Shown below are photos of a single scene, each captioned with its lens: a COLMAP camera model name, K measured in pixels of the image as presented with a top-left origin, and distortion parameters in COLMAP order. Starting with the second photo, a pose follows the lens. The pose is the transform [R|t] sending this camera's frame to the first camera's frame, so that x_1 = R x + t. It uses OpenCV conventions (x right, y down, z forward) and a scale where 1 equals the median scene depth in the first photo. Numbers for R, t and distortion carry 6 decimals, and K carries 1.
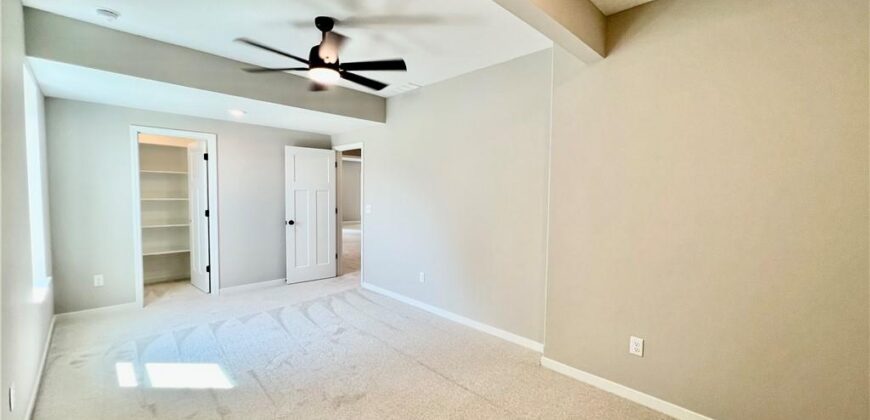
lens RADIAL K [[347.1, 0, 433.0], [0, 347.1, 210.6], [0, 0, 1]] dist [-0.002146, 0.000738]
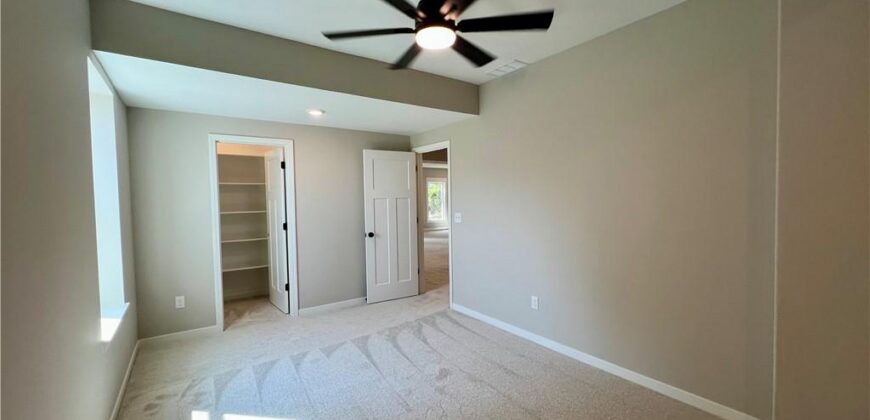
lens RADIAL K [[347.1, 0, 433.2], [0, 347.1, 209.9], [0, 0, 1]] dist [-0.002146, 0.000738]
pose [[0.986563, -0.025933, -0.161312, -0.130142], [0.022924, 0.999527, -0.020488, -0.010072], [0.161768, 0.016514, 0.986691, 0.177096]]
